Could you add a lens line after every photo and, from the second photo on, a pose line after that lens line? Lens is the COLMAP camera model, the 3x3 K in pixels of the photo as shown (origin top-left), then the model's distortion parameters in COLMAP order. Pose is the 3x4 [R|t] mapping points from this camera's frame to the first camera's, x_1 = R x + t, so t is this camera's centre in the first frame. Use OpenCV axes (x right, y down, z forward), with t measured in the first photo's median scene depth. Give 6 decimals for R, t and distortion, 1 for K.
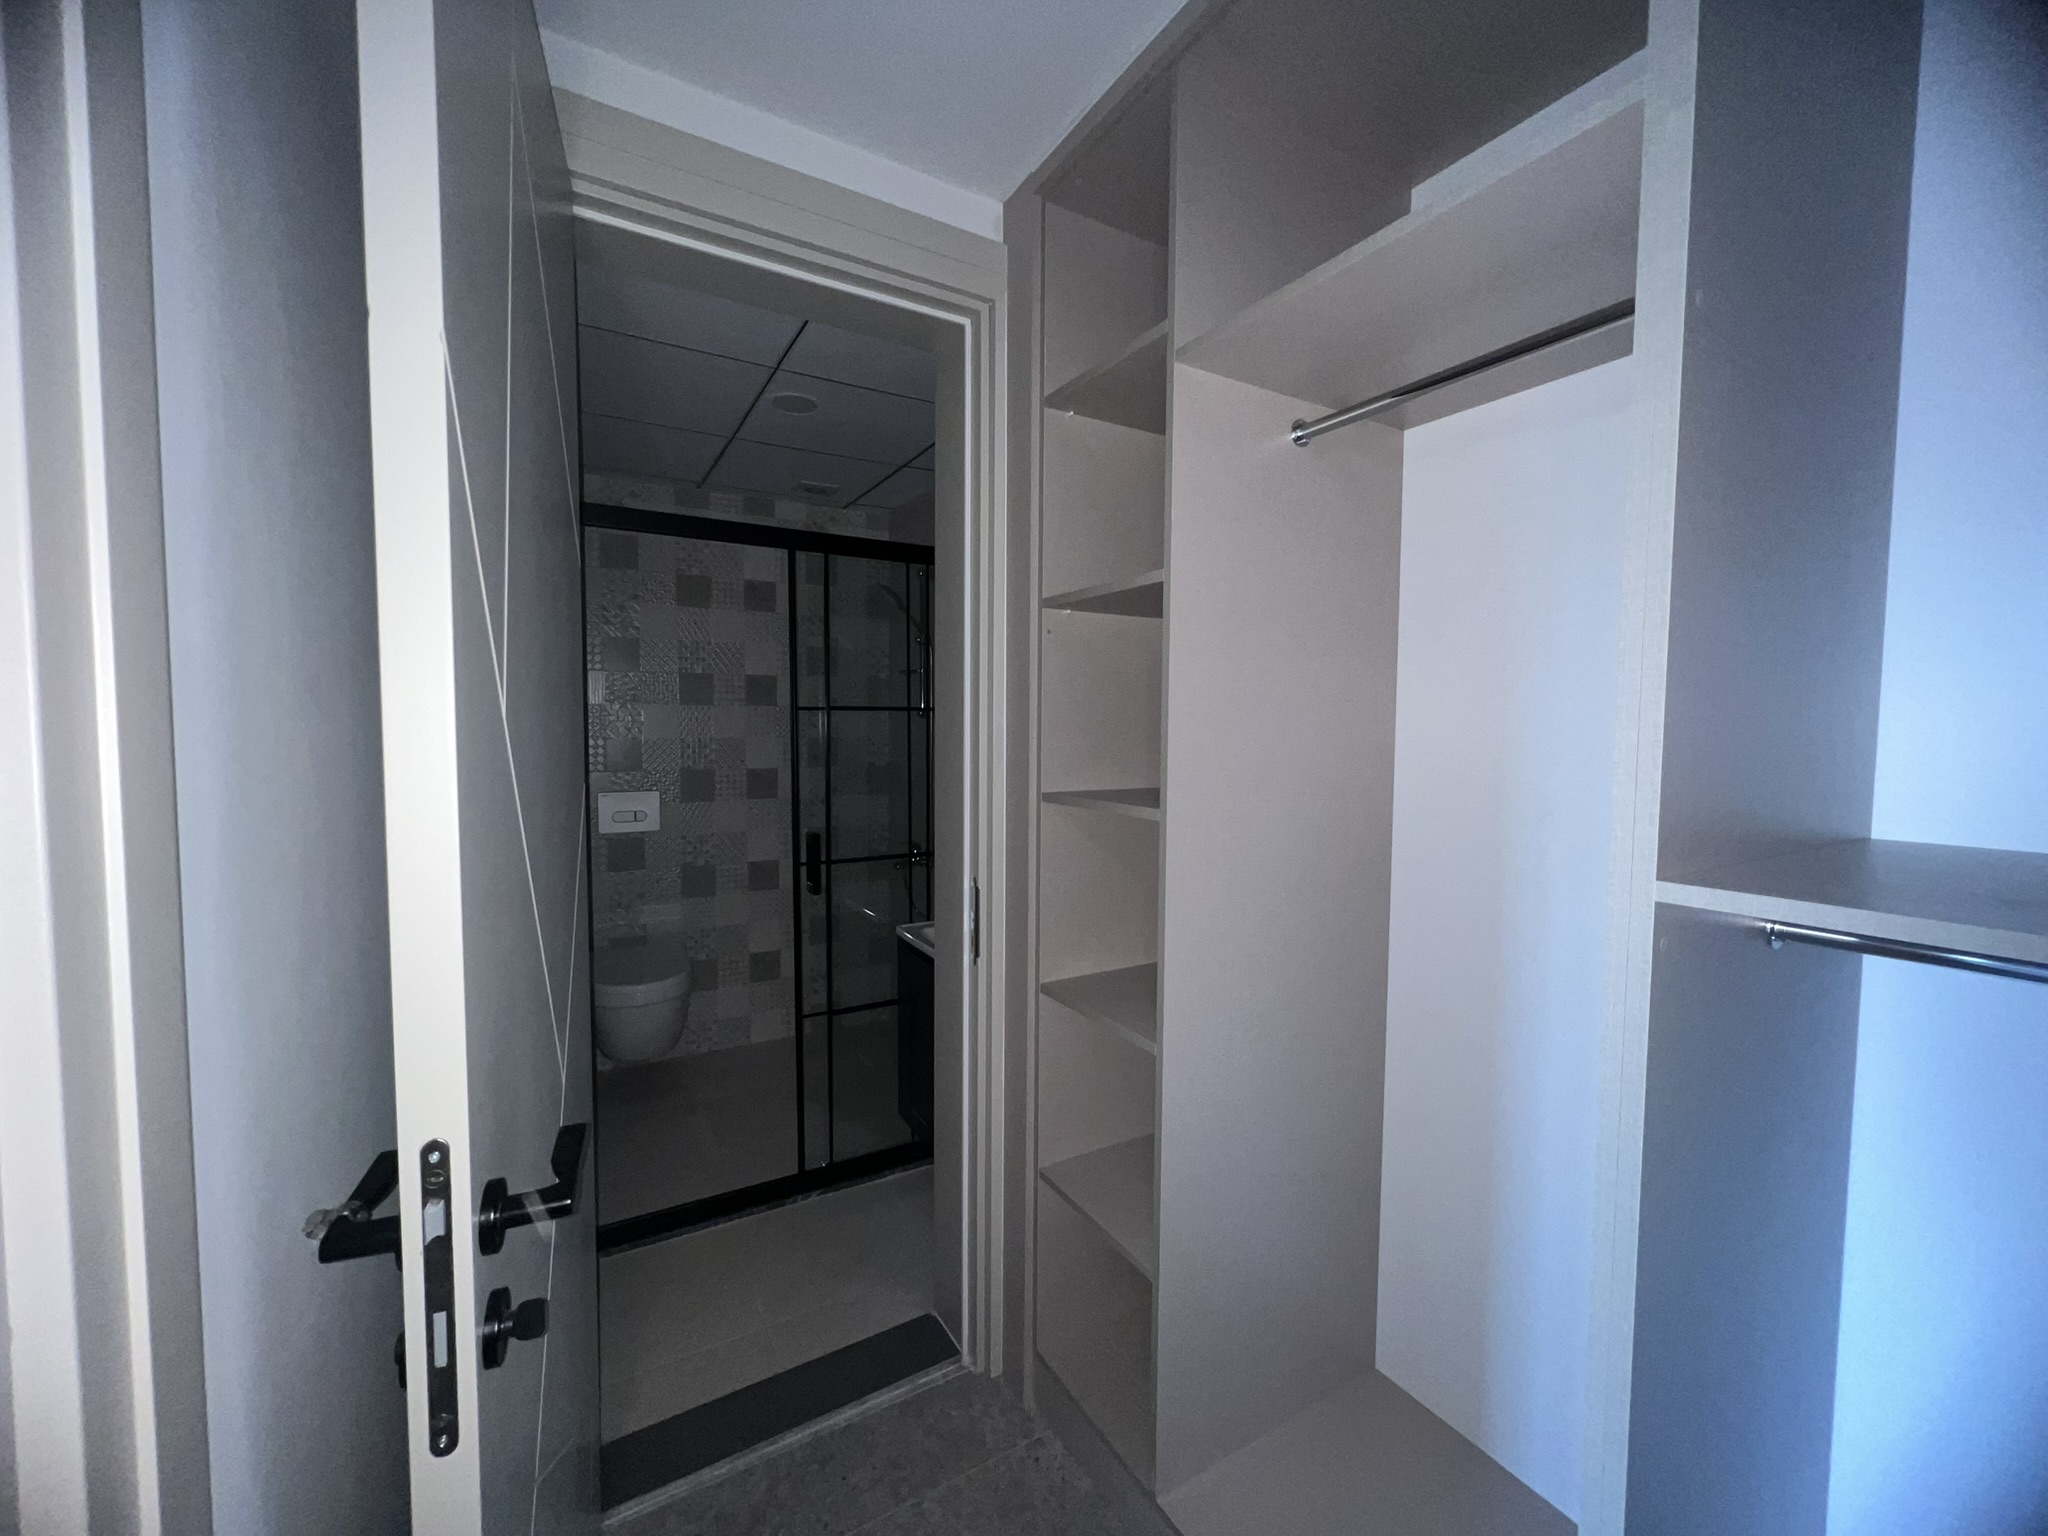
lens RADIAL K [[814.8, 0, 1041.4], [0, 814.8, 763.6], [0, 0, 1]] dist [-0.005655, 0.001258]
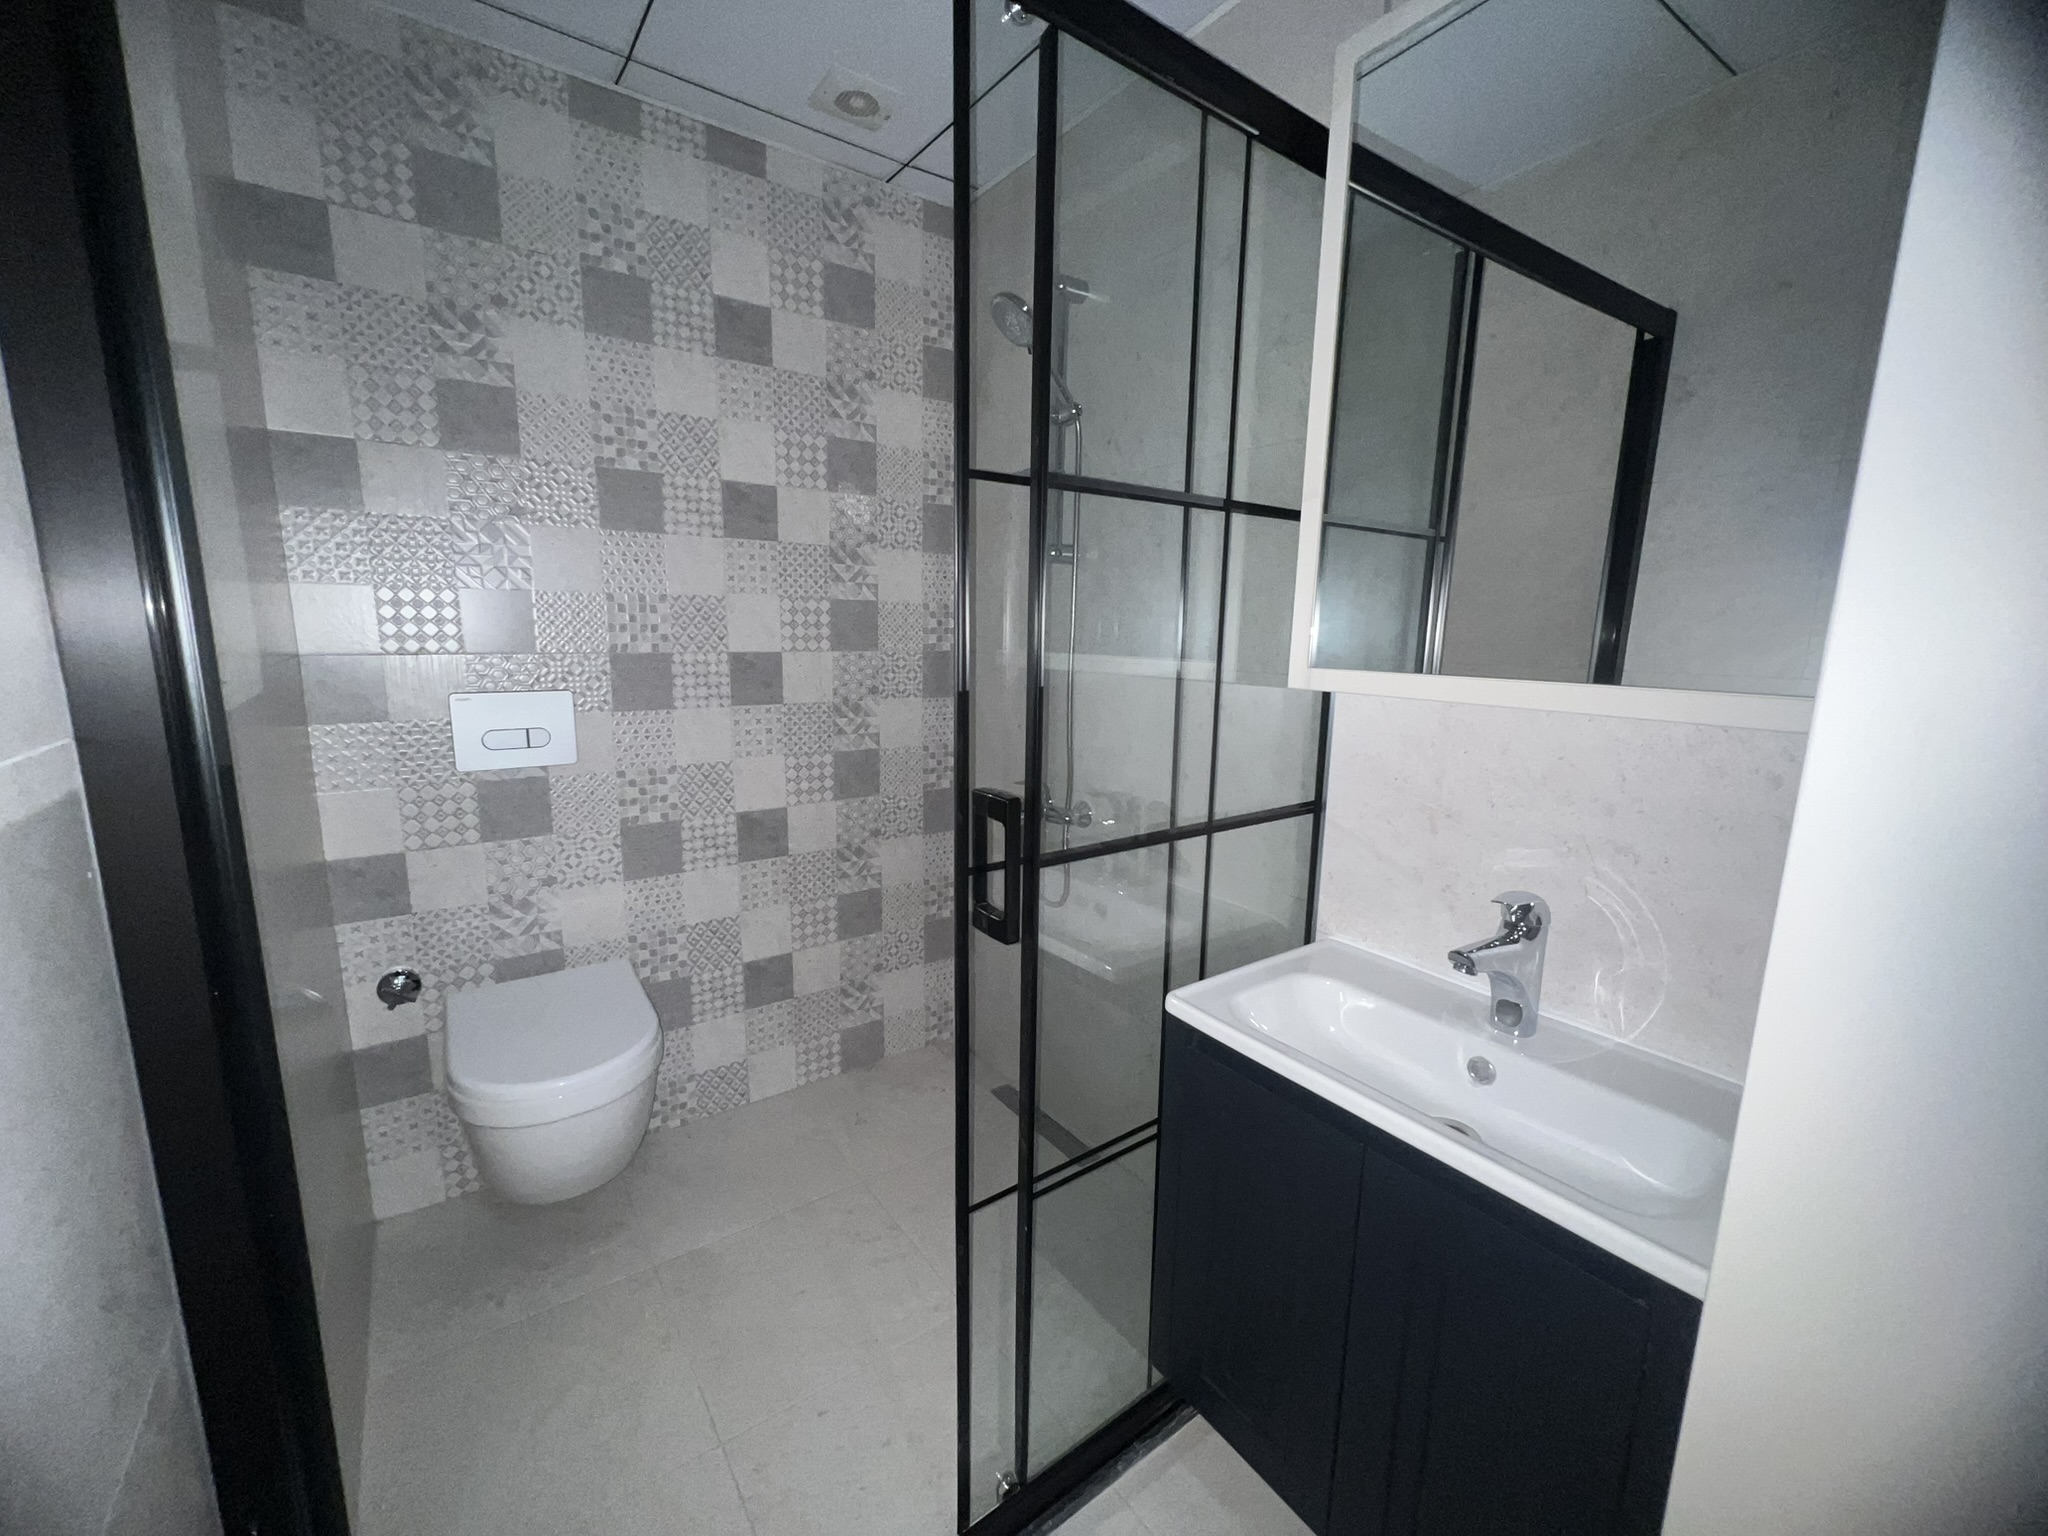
lens RADIAL K [[814.8, 0, 1041.3], [0, 814.8, 768.6], [0, 0, 1]] dist [-0.005655, 0.001258]
pose [[0.994485, -0.005855, 0.104720, -0.215842], [-0.007035, 0.992468, 0.122299, 0.016928], [-0.104647, -0.122361, 0.986953, 0.428046]]
